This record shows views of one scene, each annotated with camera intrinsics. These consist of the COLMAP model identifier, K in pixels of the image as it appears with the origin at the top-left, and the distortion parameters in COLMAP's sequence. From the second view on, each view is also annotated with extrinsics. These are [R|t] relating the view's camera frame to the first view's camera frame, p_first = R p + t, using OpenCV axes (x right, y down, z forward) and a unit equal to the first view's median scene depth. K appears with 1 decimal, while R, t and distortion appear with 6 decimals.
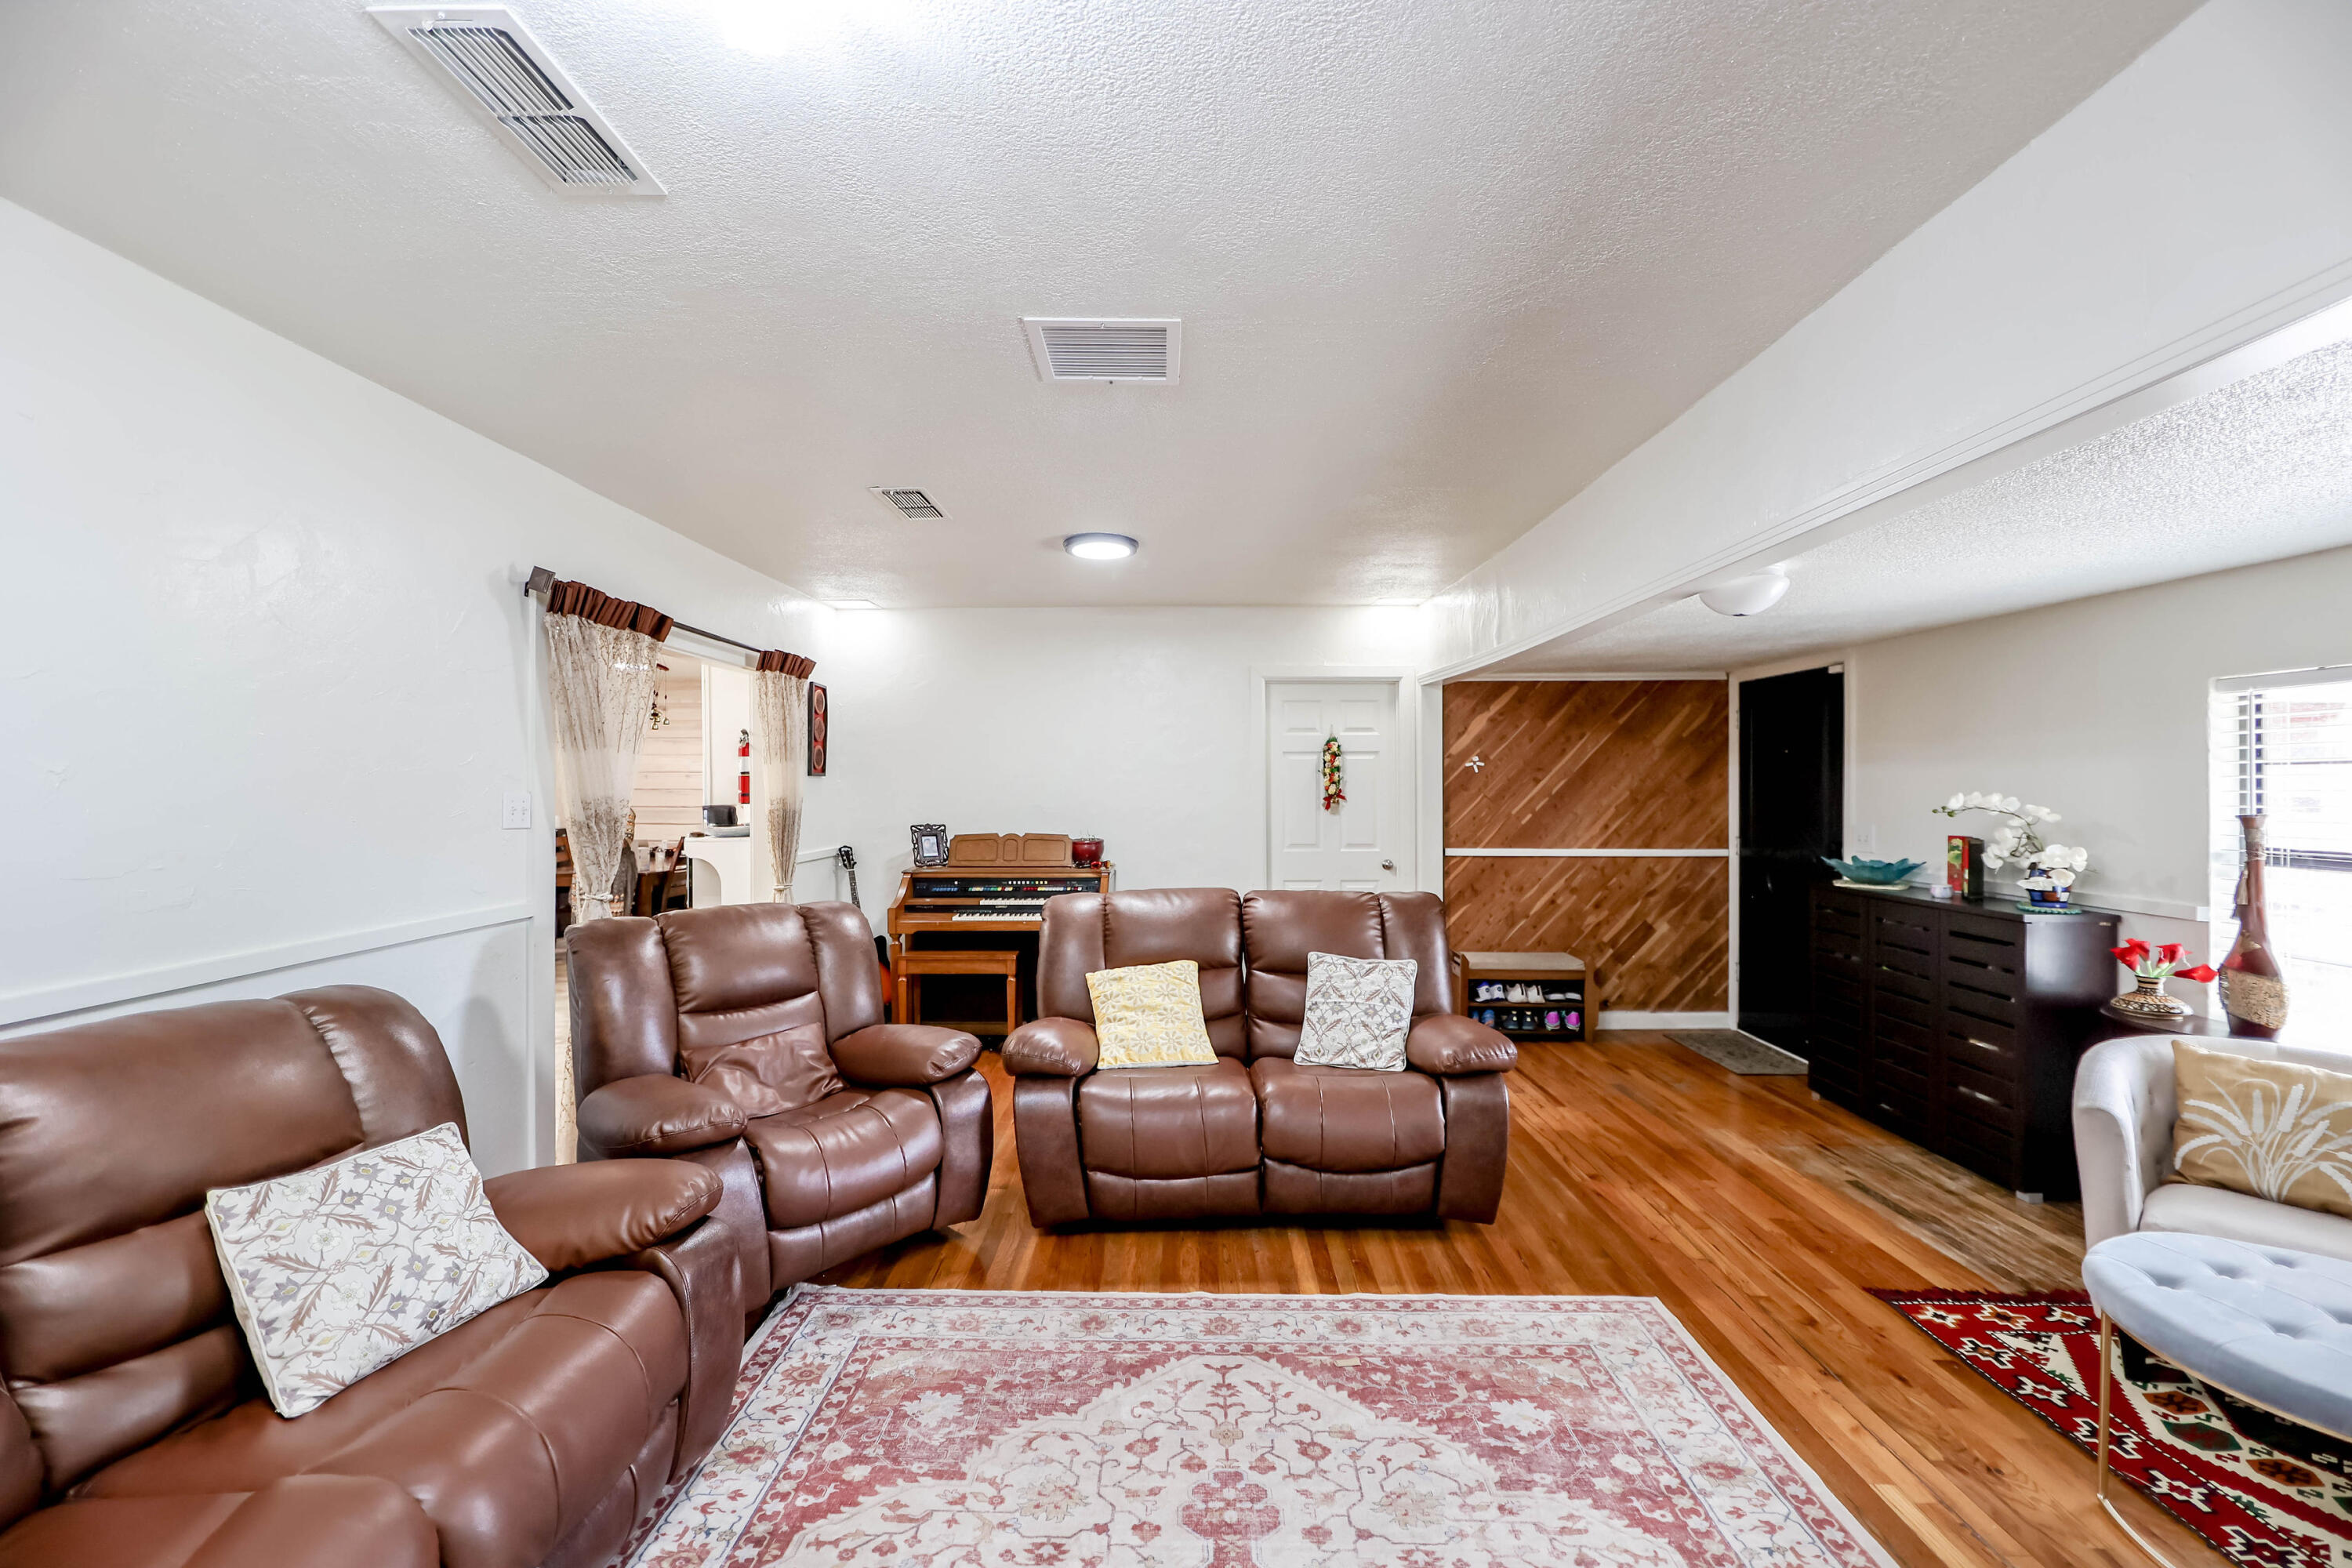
lens RADIAL K [[931.4, 0, 1186.4], [0, 931.4, 796.4], [0, 0, 1]] dist [-0.012530, 0.002451]
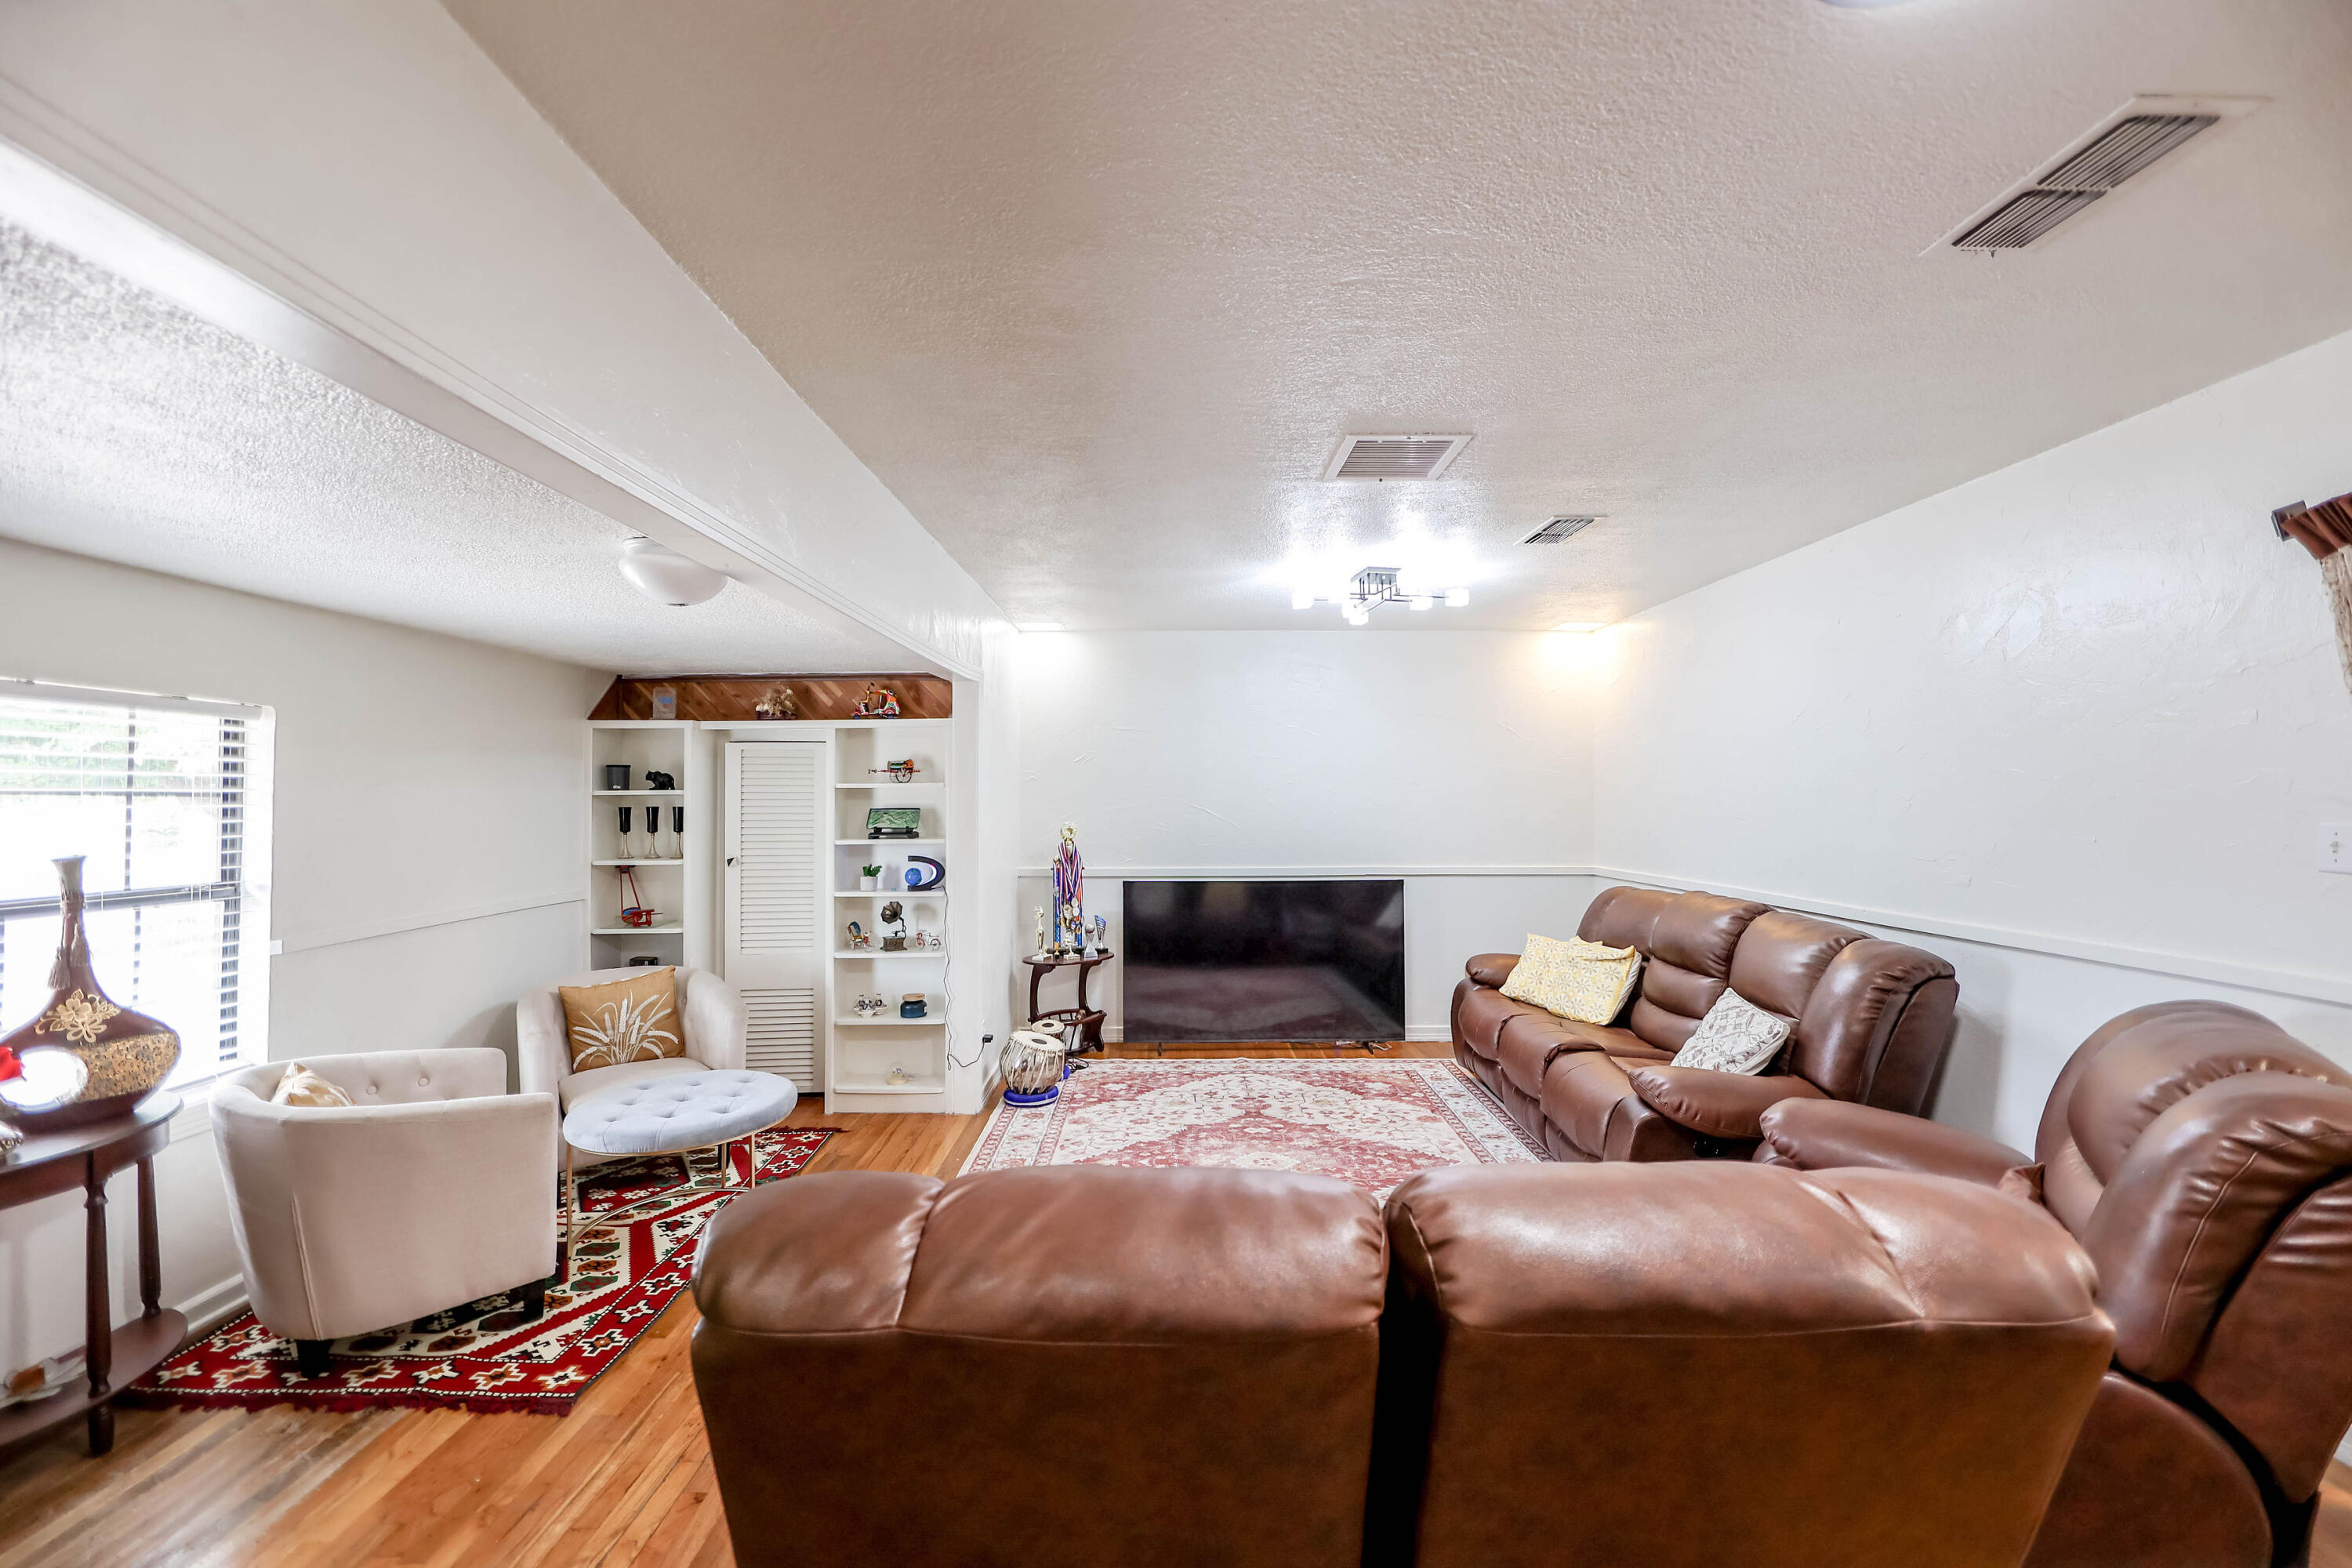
lens RADIAL K [[931.4, 0, 1154.6], [0, 931.4, 785.4], [0, 0, 1]] dist [-0.012530, 0.002451]
pose [[-0.999979, 0.005328, 0.003704, 0.208724], [0.005290, 0.999934, -0.010193, -0.034968], [-0.003758, -0.010173, -0.999941, 2.051582]]
